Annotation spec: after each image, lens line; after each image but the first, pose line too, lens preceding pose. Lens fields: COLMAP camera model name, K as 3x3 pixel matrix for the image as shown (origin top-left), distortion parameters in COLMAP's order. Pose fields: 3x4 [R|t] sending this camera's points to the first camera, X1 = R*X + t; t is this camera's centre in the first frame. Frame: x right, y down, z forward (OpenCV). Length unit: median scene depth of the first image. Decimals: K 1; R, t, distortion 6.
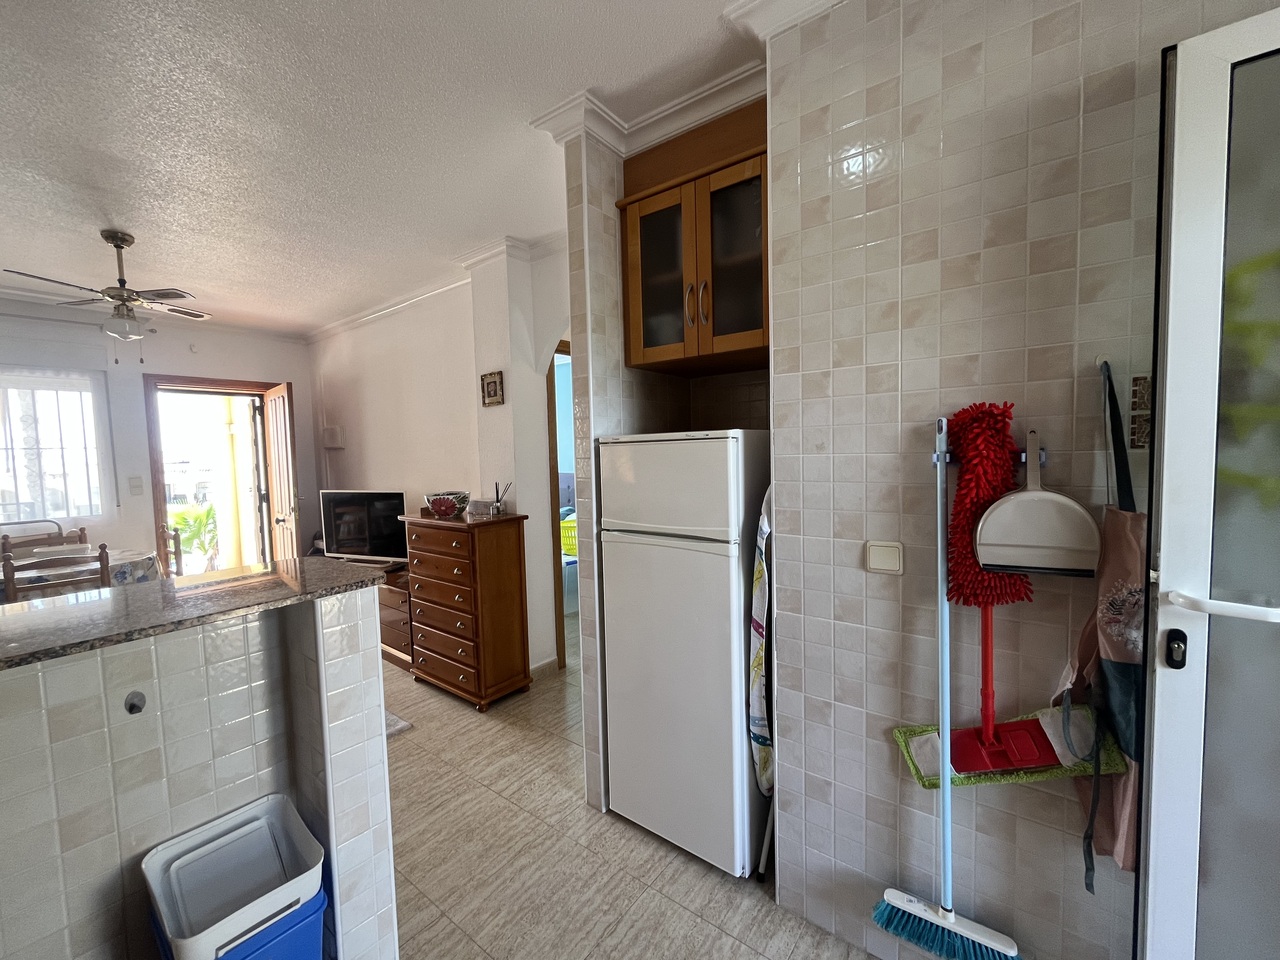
lens RADIAL K [[521.9, 0, 640.8], [0, 521.9, 481.7], [0, 0, 1]] dist [-0.005671, 0.001806]
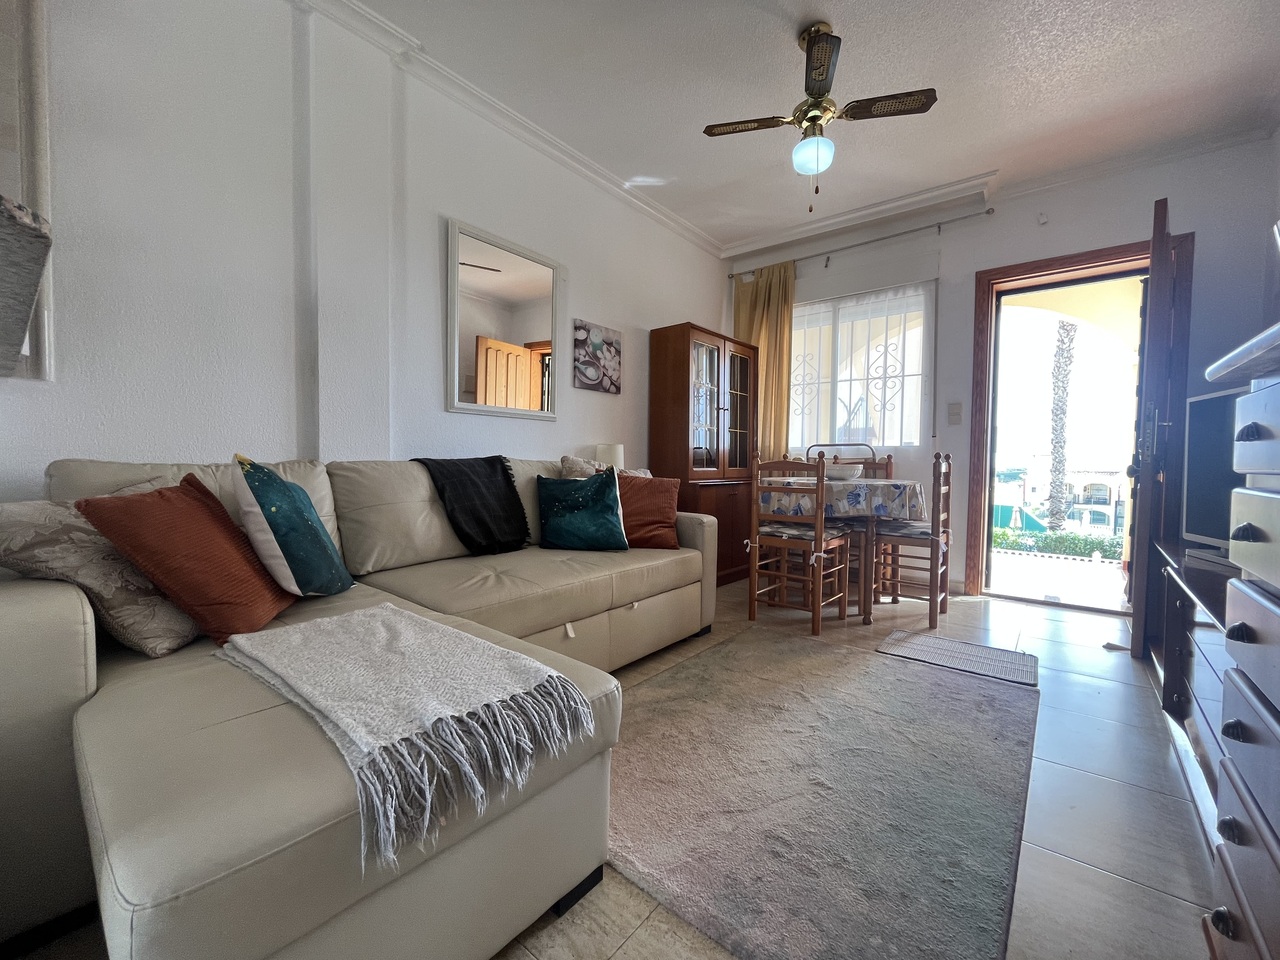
lens RADIAL K [[521.9, 0, 635.3], [0, 521.9, 479.0], [0, 0, 1]] dist [-0.005671, 0.001806]
pose [[-0.023565, 0.058606, -0.998003, -0.139291], [-0.075904, 0.995294, 0.060240, 0.106518], [0.996837, 0.077171, -0.019006, 0.558053]]
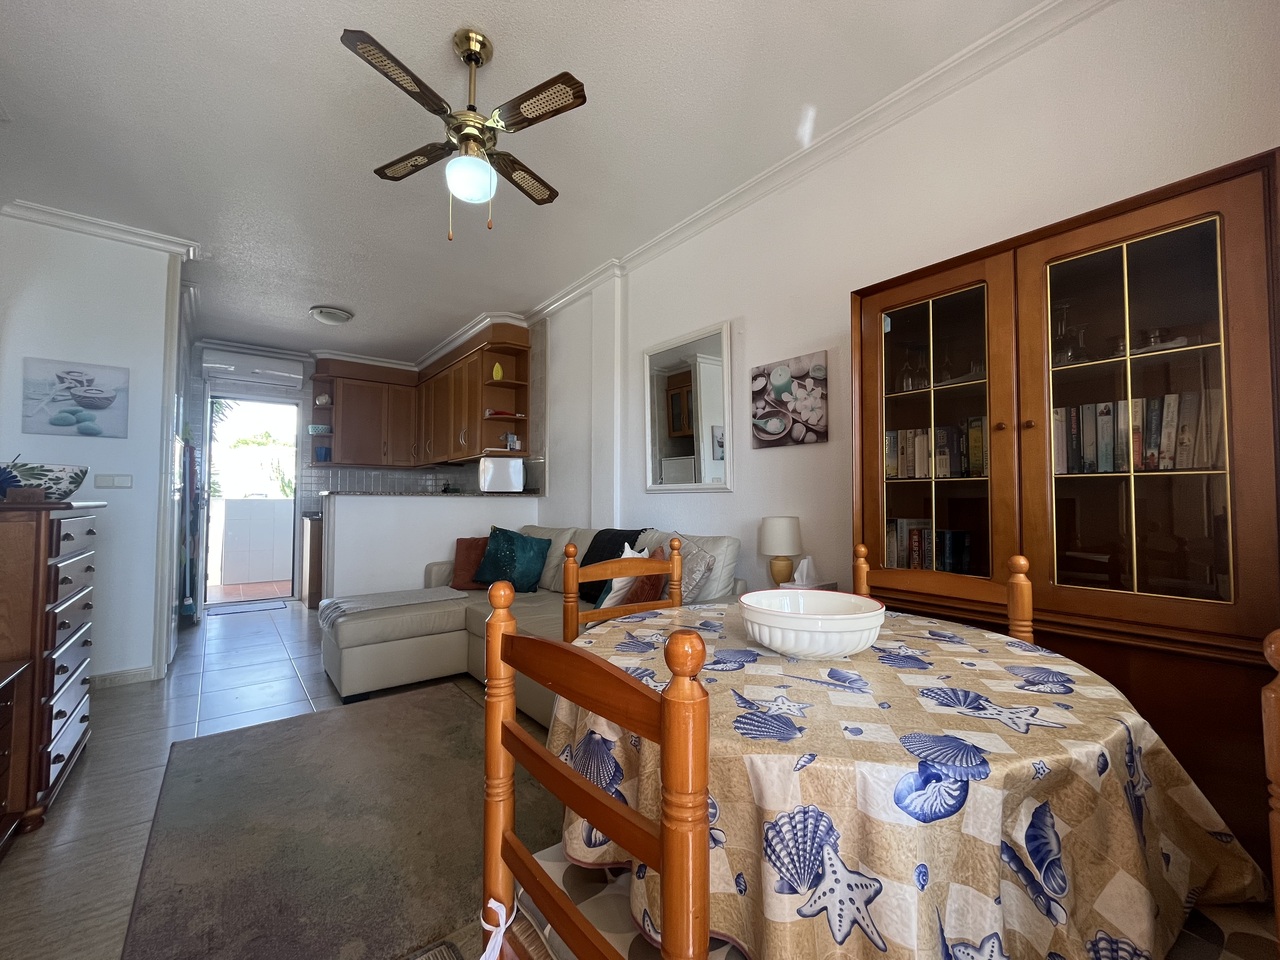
lens RADIAL K [[521.9, 0, 638.2], [0, 521.9, 481.3], [0, 0, 1]] dist [-0.005671, 0.001806]
pose [[-0.974923, 0.034096, 0.219915, -0.928054], [0.040171, 0.998923, 0.023210, 0.043337], [-0.218886, 0.031462, -0.975243, 1.114728]]
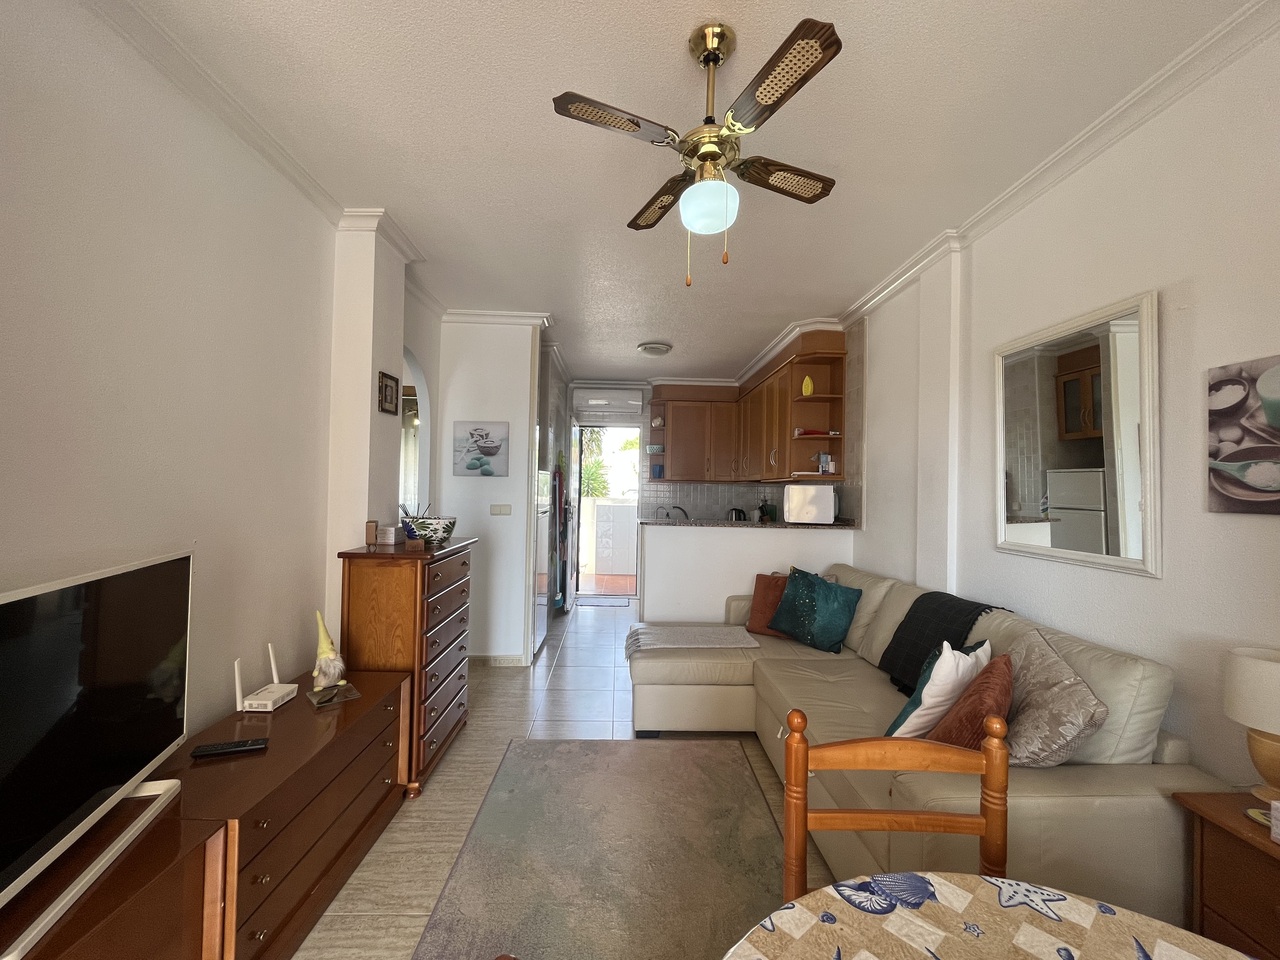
lens RADIAL K [[521.9, 0, 639.4], [0, 521.9, 479.4], [0, 0, 1]] dist [-0.005671, 0.001806]
pose [[-0.648740, 0.023157, 0.760658, -0.944648], [0.047886, 0.998798, 0.010433, -0.023067], [-0.759502, 0.043193, -0.649069, 0.989504]]
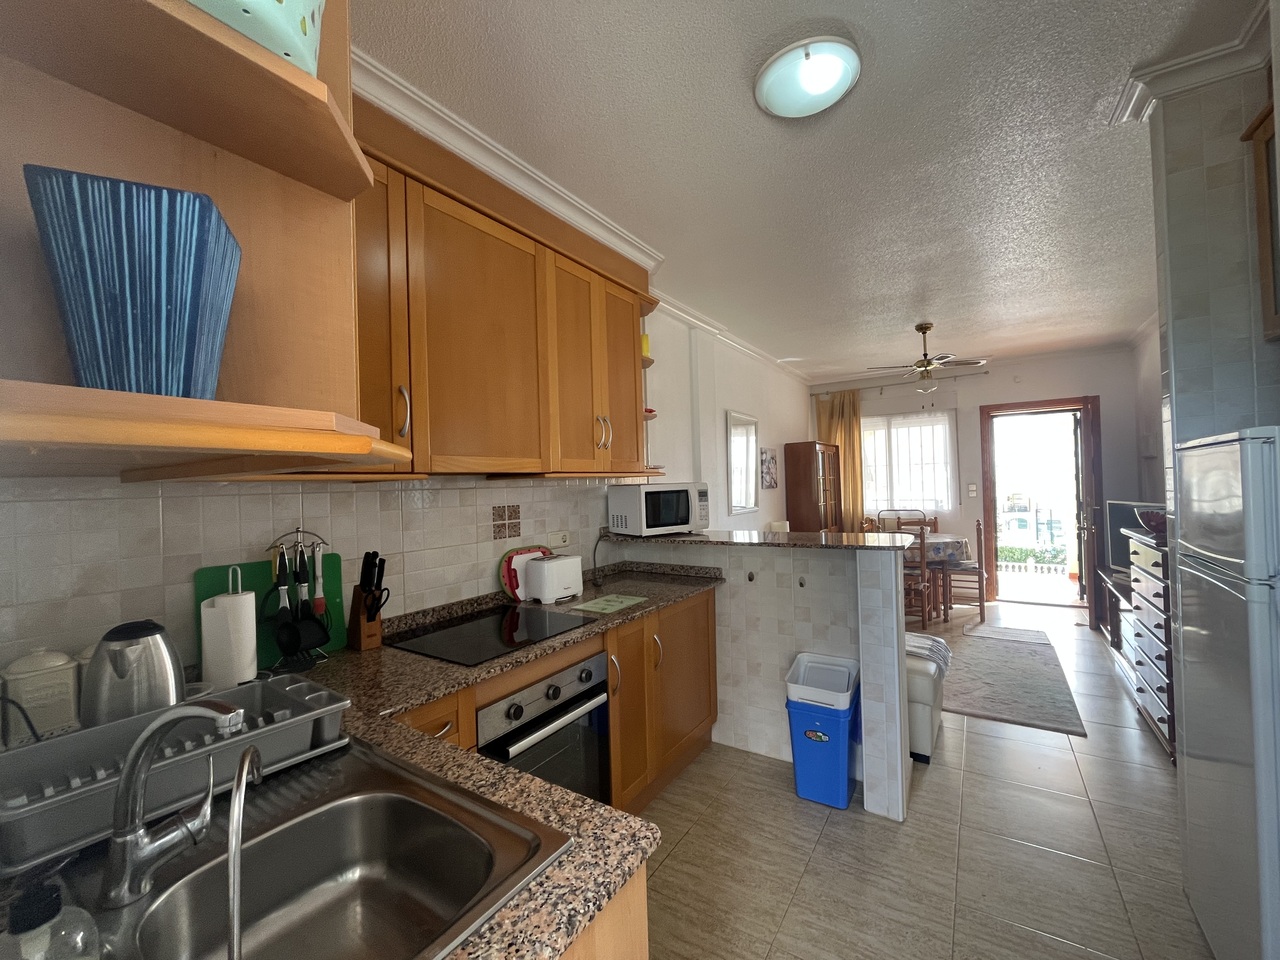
lens RADIAL K [[521.9, 0, 634.7], [0, 521.9, 480.1], [0, 0, 1]] dist [-0.005671, 0.001806]
pose [[0.074134, 0.012625, -0.997168, 0.329814], [-0.036618, 0.999280, 0.009929, 0.000410], [0.996576, 0.035778, 0.074543, 0.031399]]
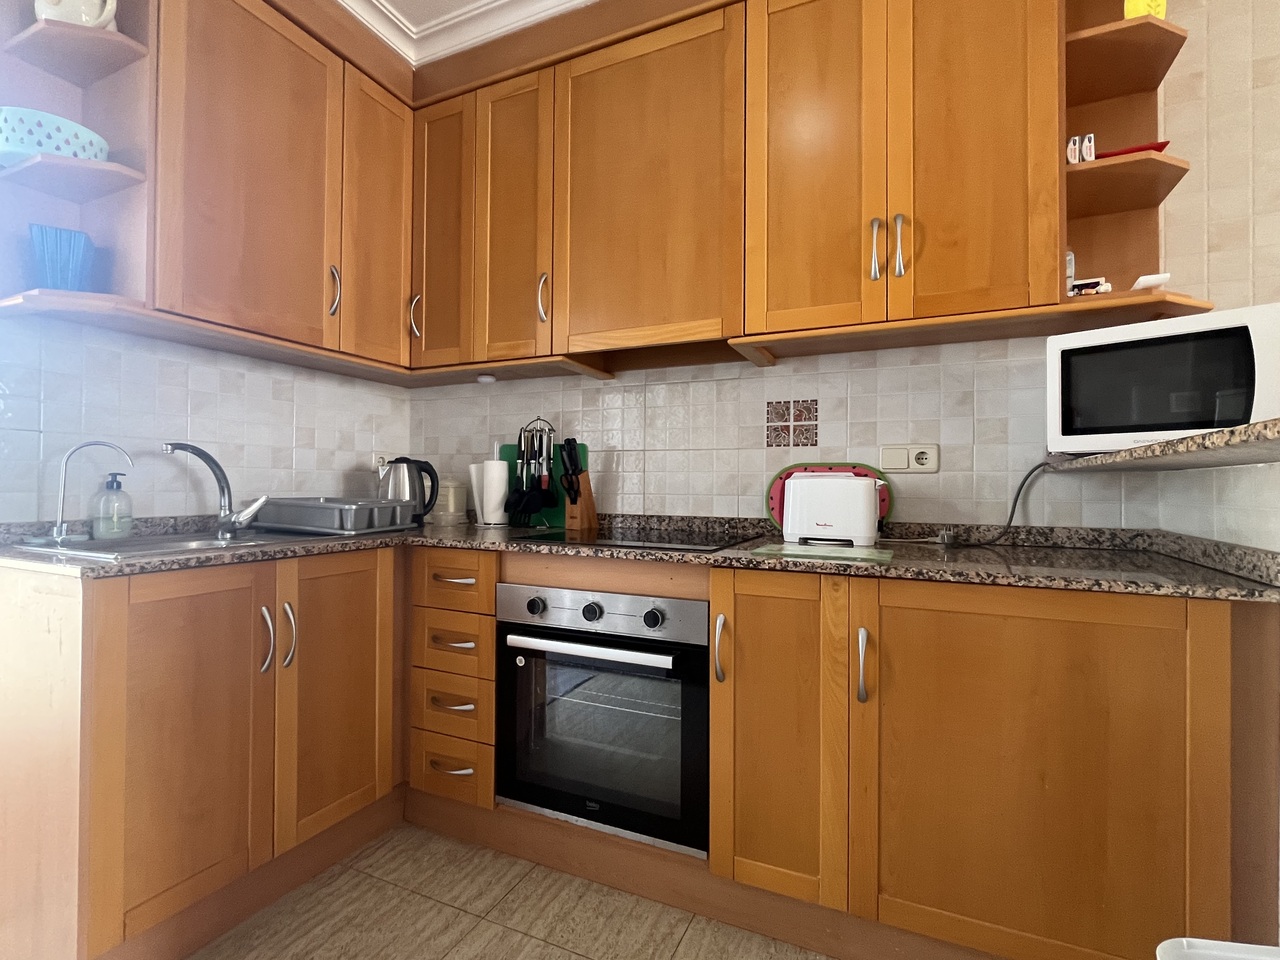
lens RADIAL K [[612.1, 0, 634.3], [0, 612.1, 480.1], [0, 0, 1]] dist [-0.003133, 0.001296]
pose [[-0.973342, 0.015640, -0.228825, -0.056416], [0.001597, 0.998110, 0.061429, 0.077551], [0.229353, 0.059426, -0.971527, 0.398441]]
